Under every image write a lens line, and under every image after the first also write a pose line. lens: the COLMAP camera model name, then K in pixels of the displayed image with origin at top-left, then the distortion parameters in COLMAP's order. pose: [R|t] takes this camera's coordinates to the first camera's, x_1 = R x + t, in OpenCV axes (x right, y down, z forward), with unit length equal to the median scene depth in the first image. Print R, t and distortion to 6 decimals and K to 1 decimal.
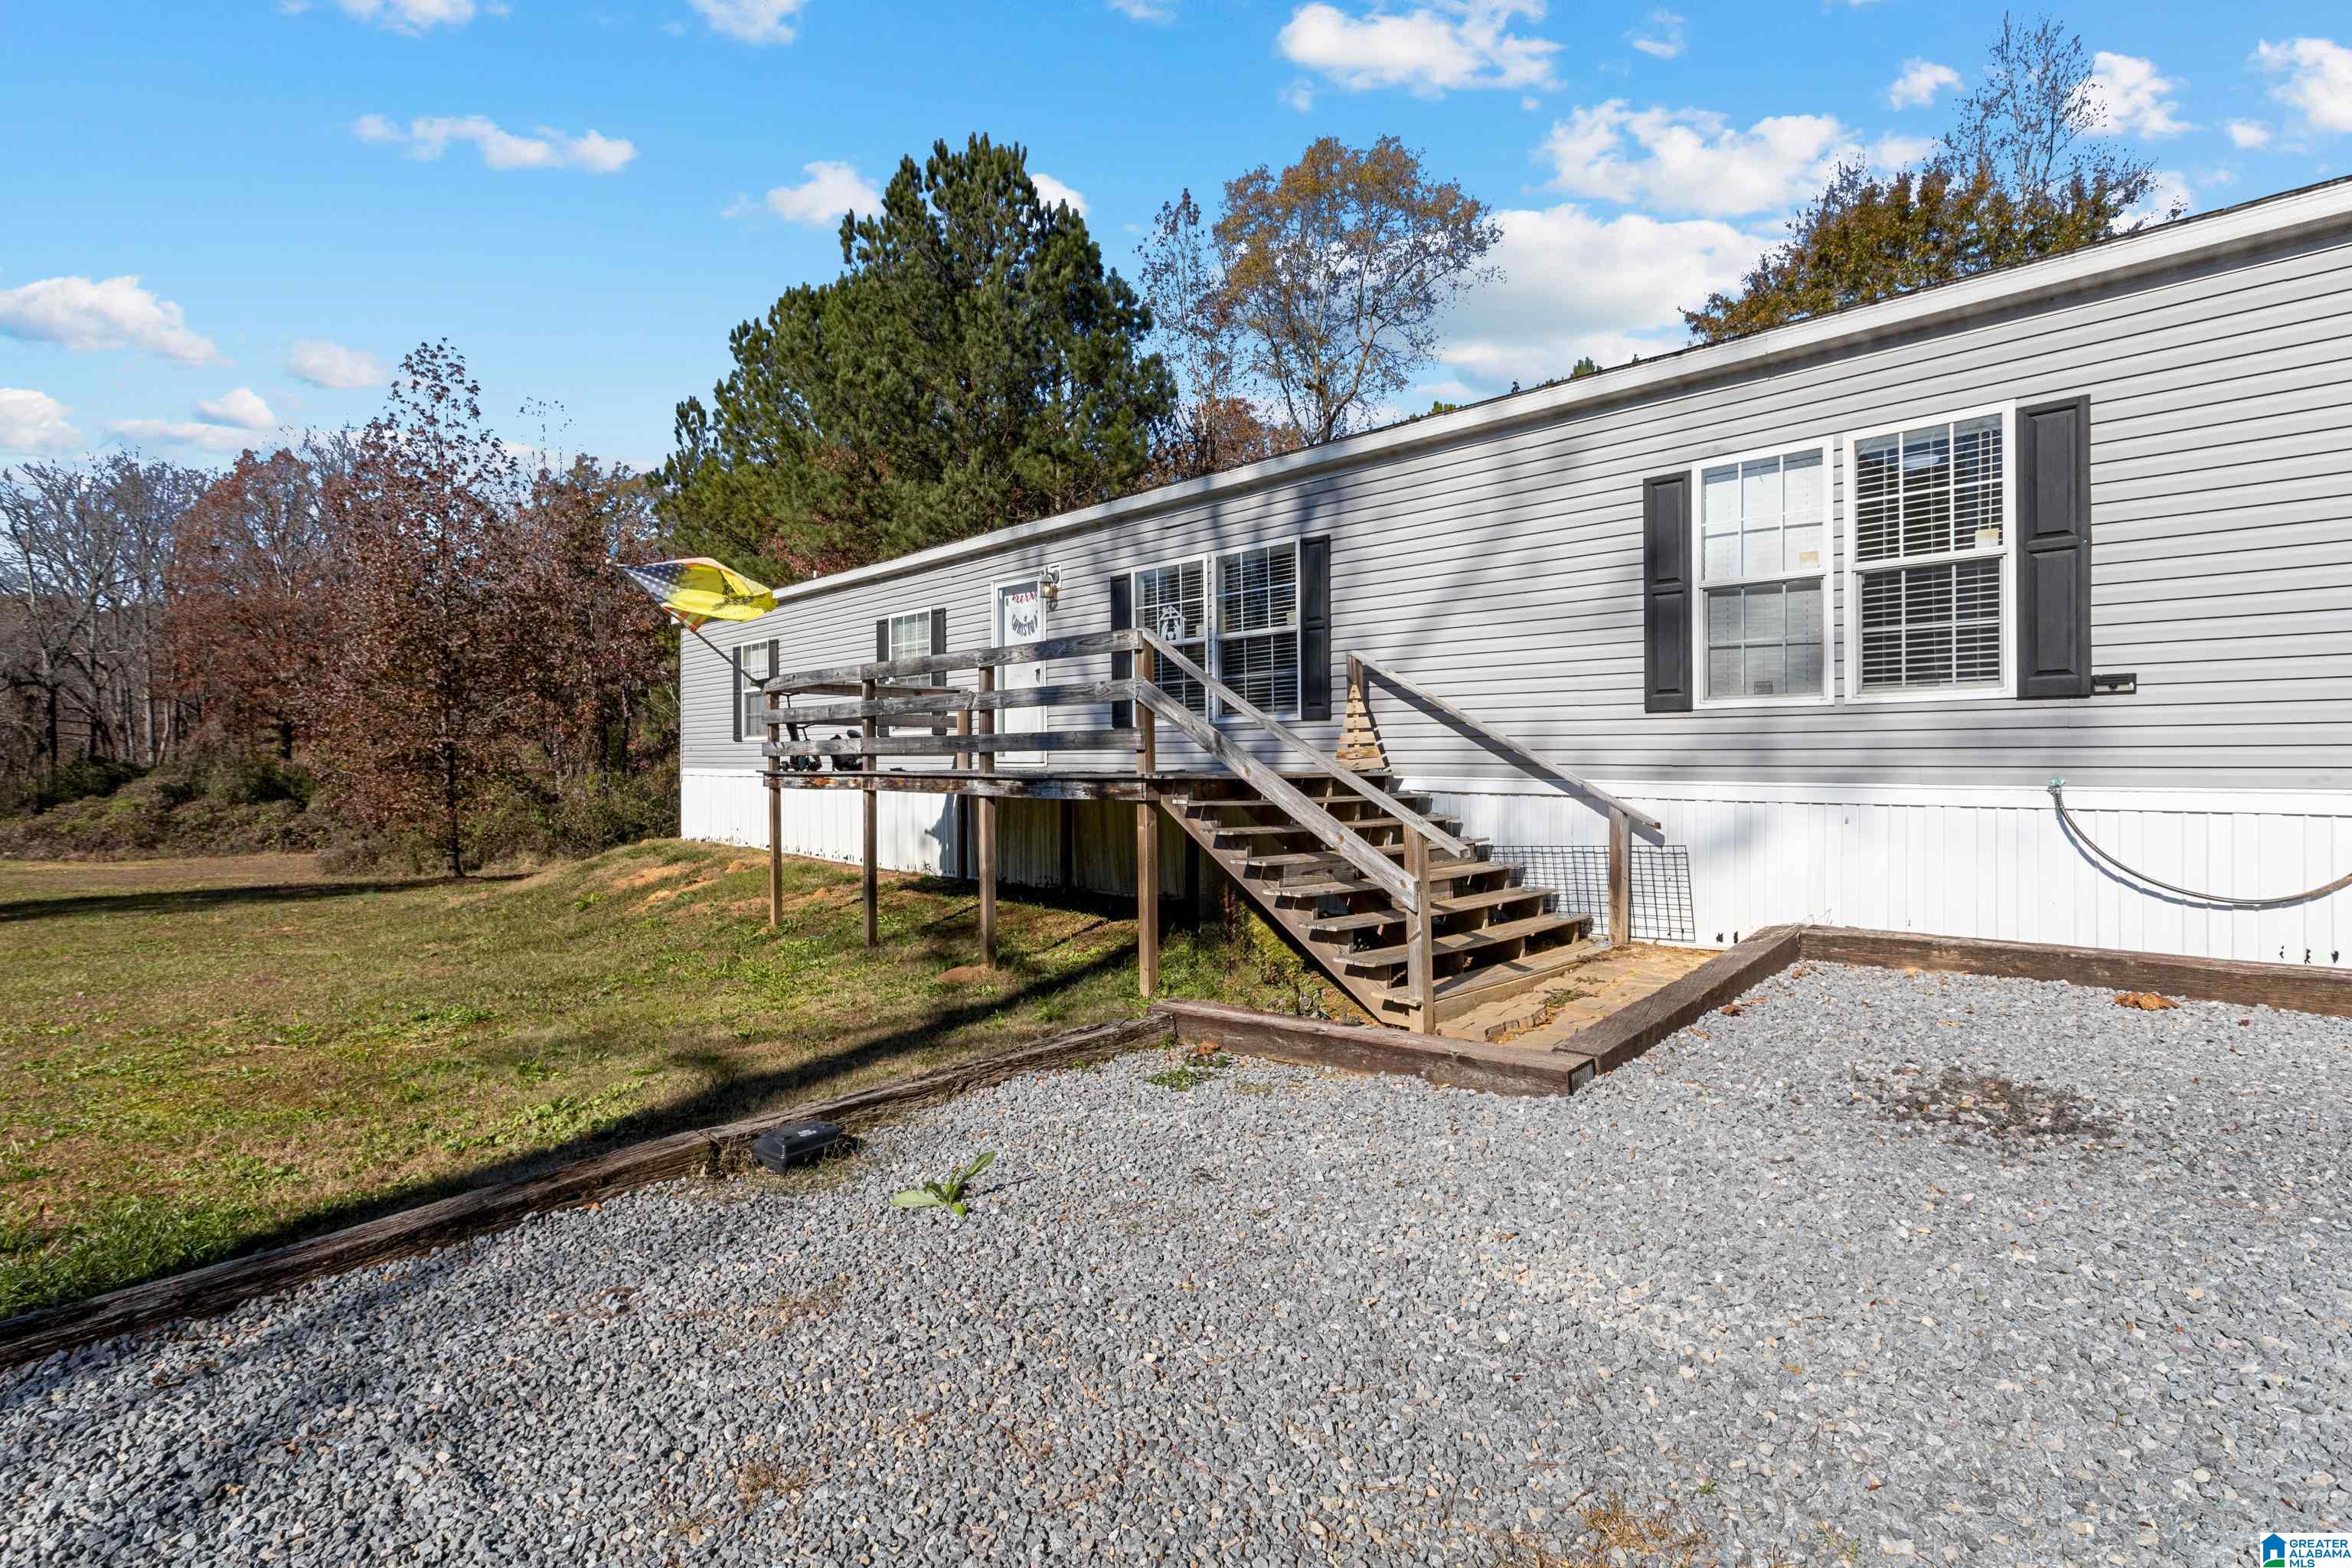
lens RADIAL K [[1160.0, 0, 1179.0], [0, 1160.0, 777.9], [0, 0, 1]] dist [-0.024795, 0.016035]
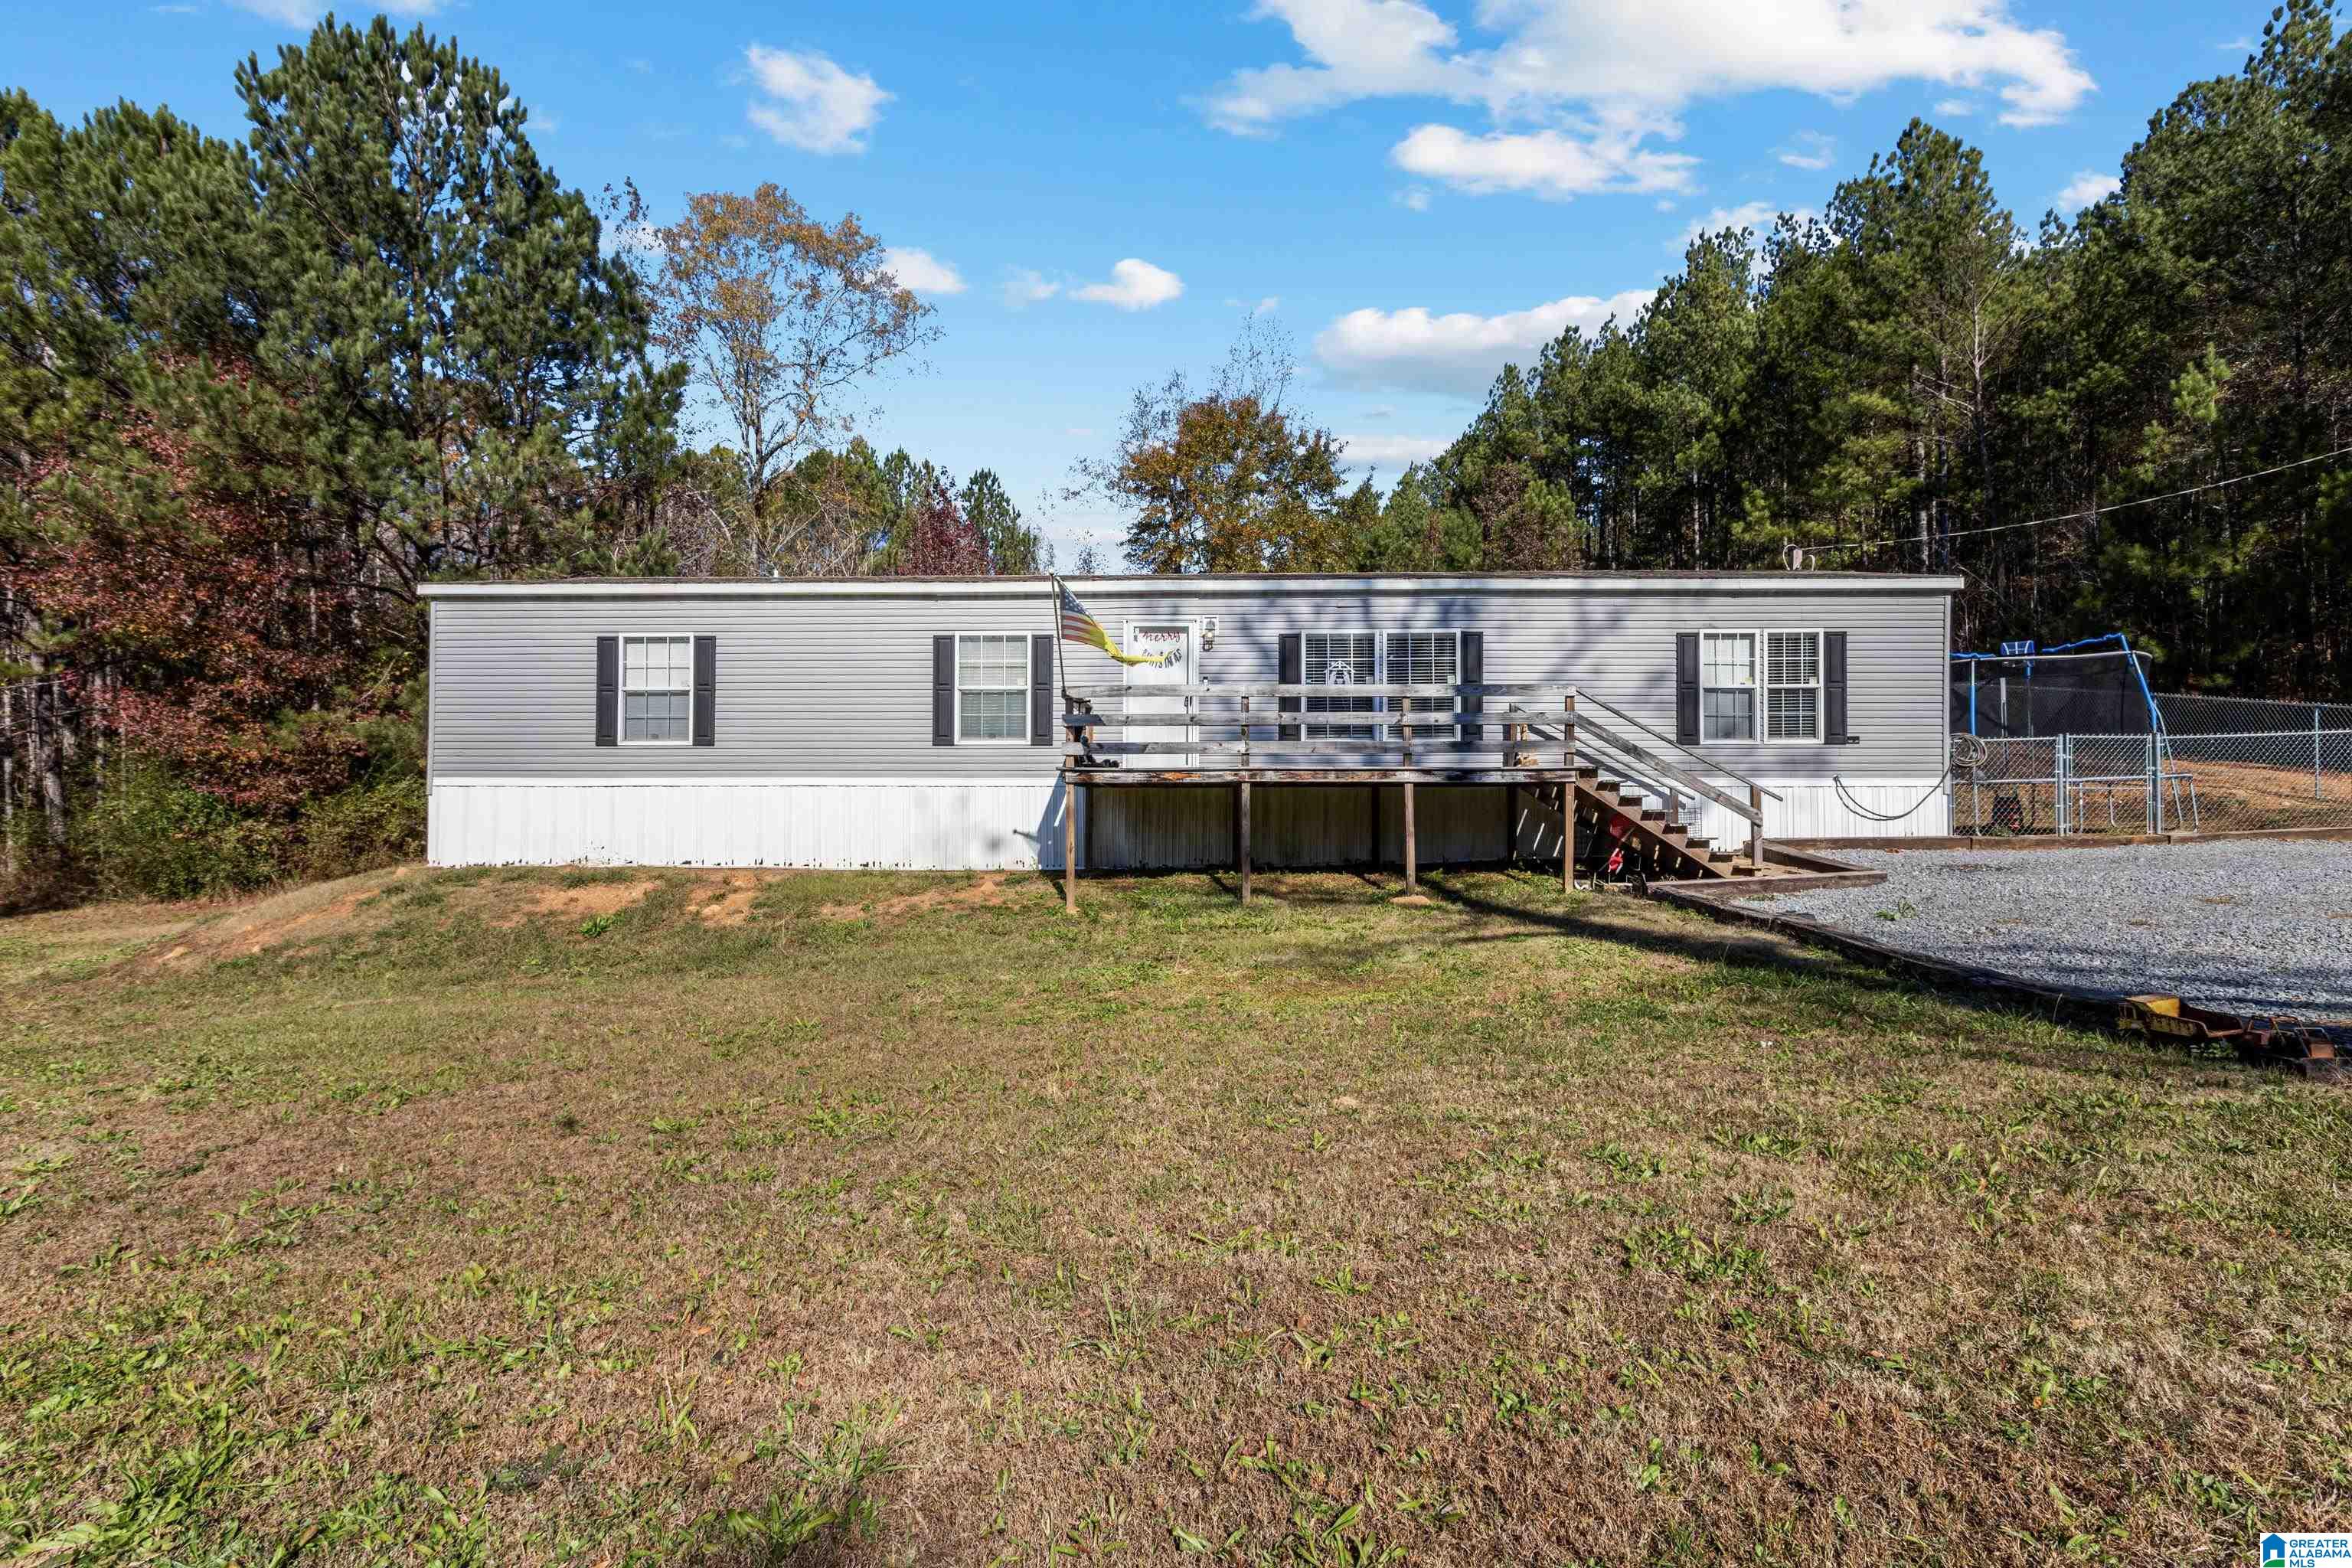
lens RADIAL K [[1160.0, 0, 1181.1], [0, 1160.0, 809.6], [0, 0, 1]] dist [-0.024795, 0.016035]
pose [[0.707359, 0.003653, 0.706845, -0.450955], [0.007628, 0.999889, -0.012800, 0.021246], [-0.706814, 0.014446, 0.707252, 0.041744]]
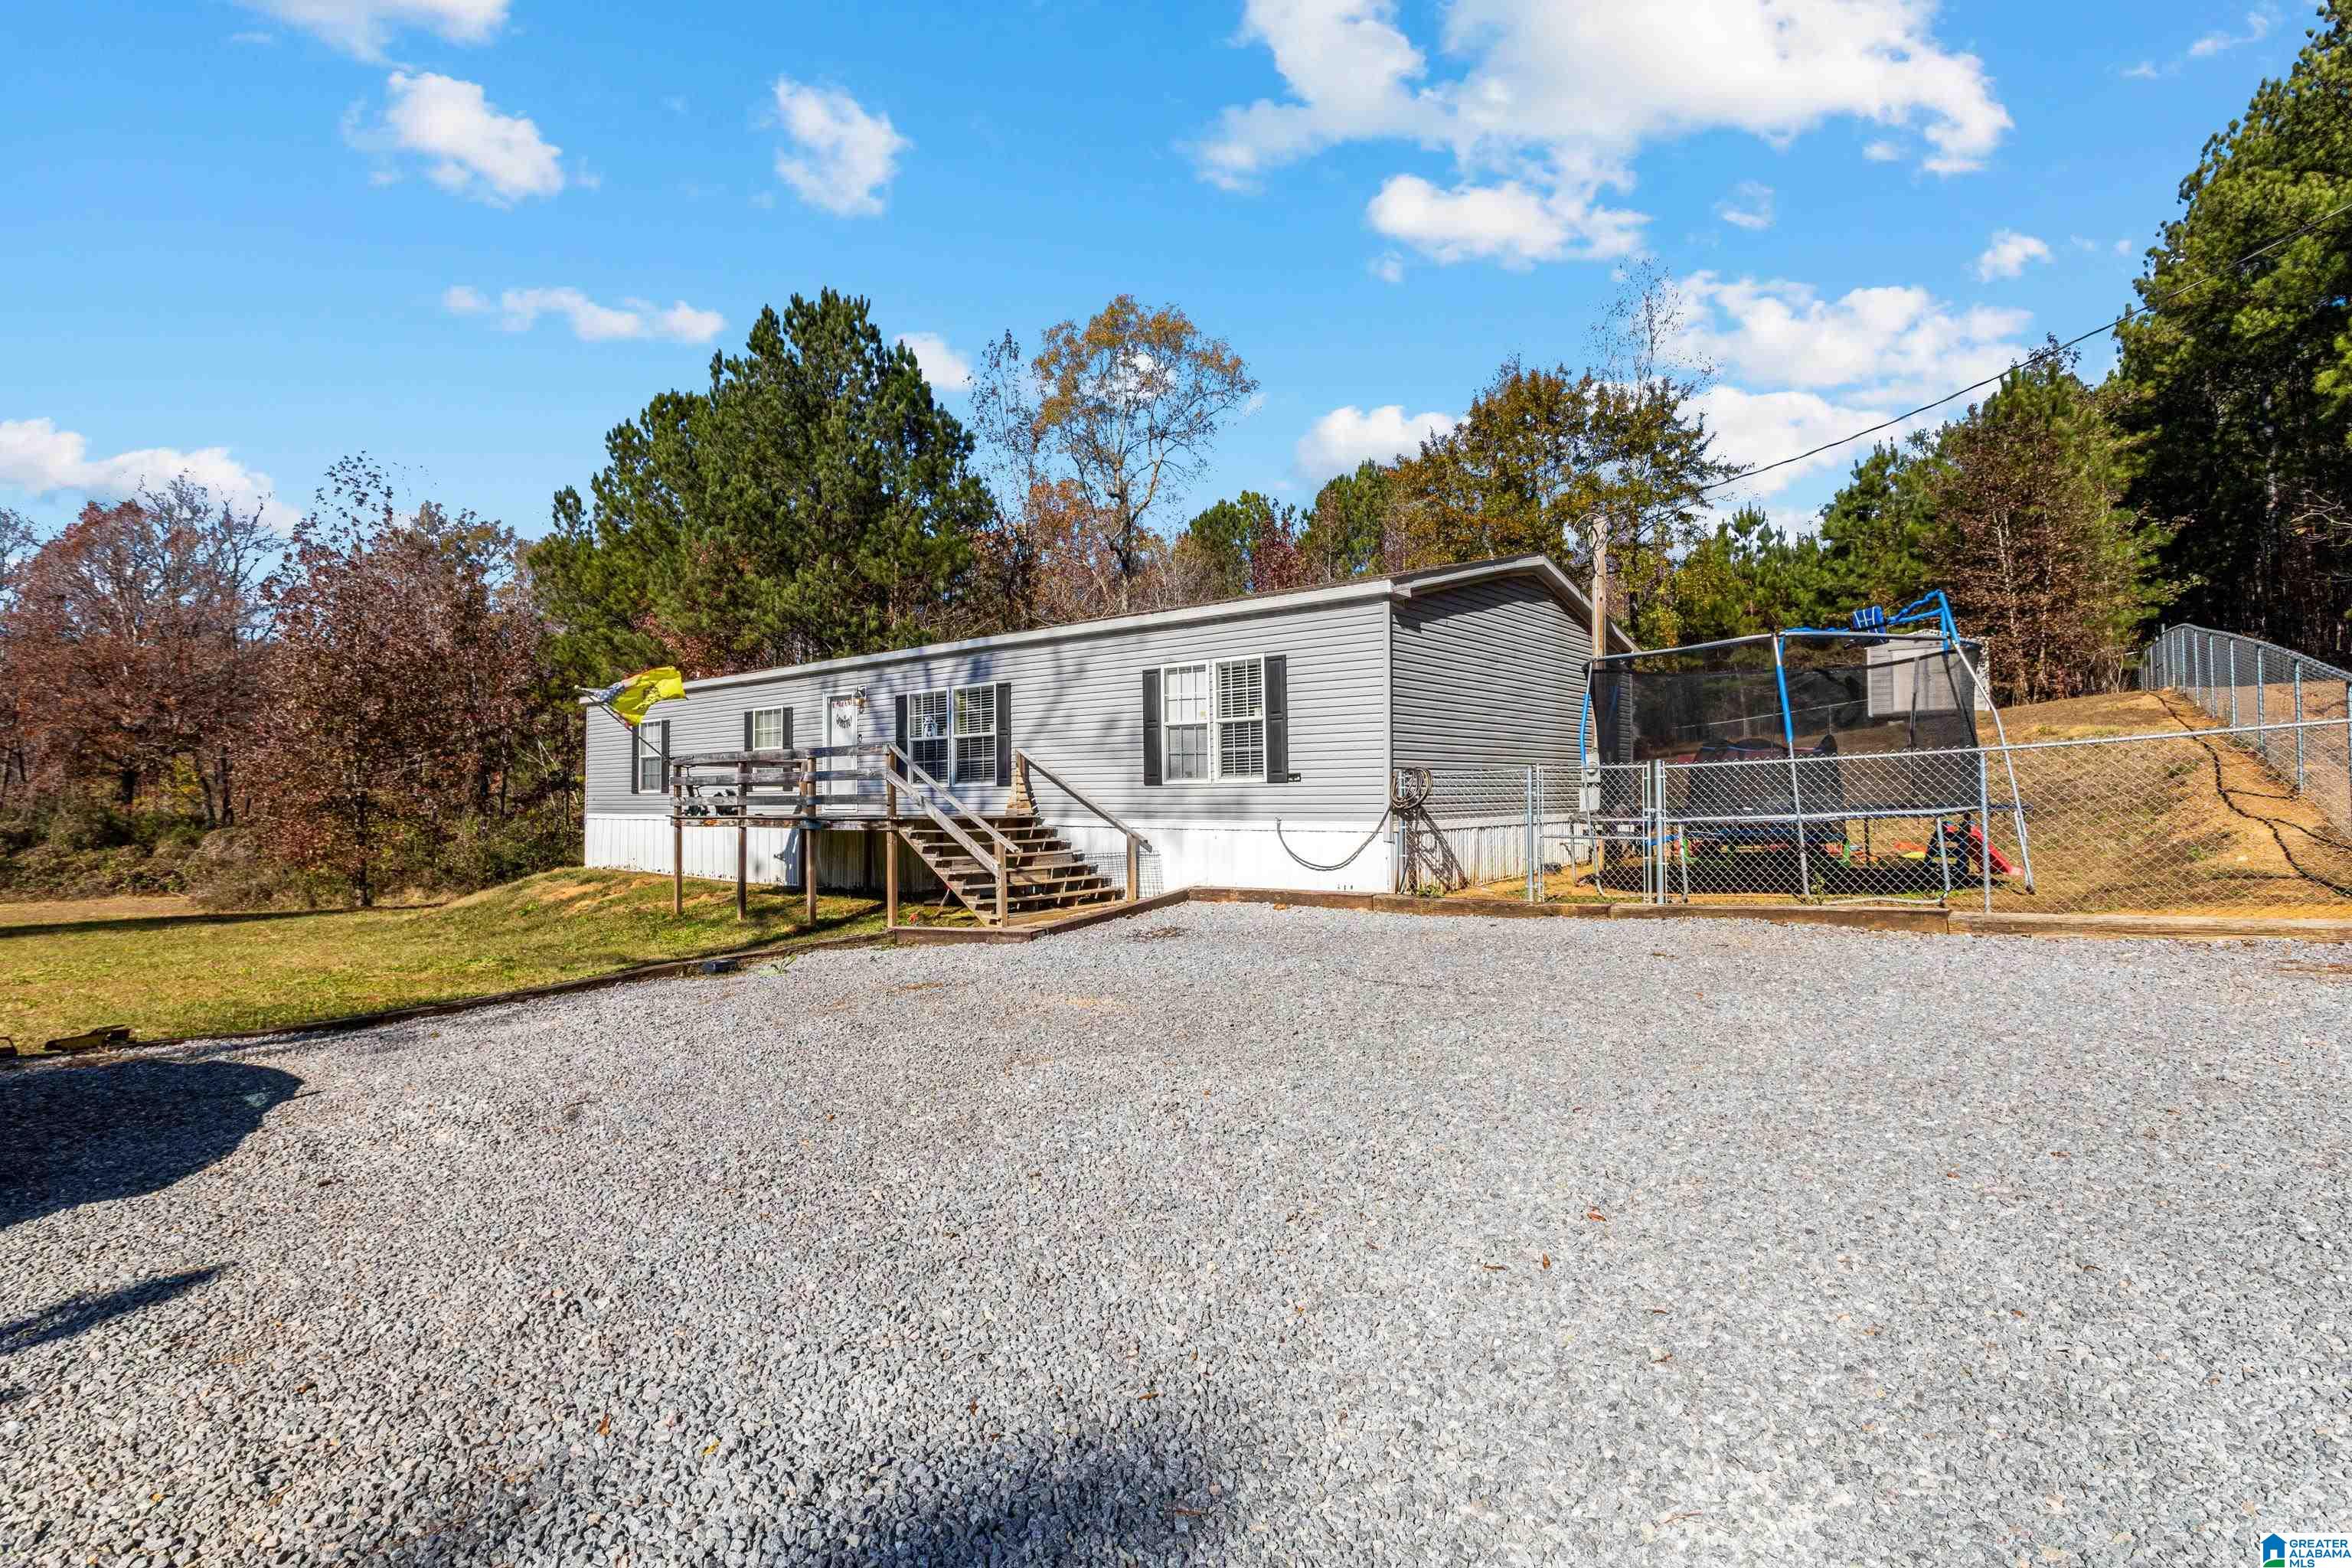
lens RADIAL K [[1160.0, 0, 1190.0], [0, 1160.0, 778.0], [0, 0, 1]] dist [-0.024795, 0.016035]
pose [[0.992287, 0.000310, 0.123964, 0.061602], [0.004207, 0.999337, -0.036177, 0.001065], [-0.123893, 0.036419, 0.991627, -0.272340]]
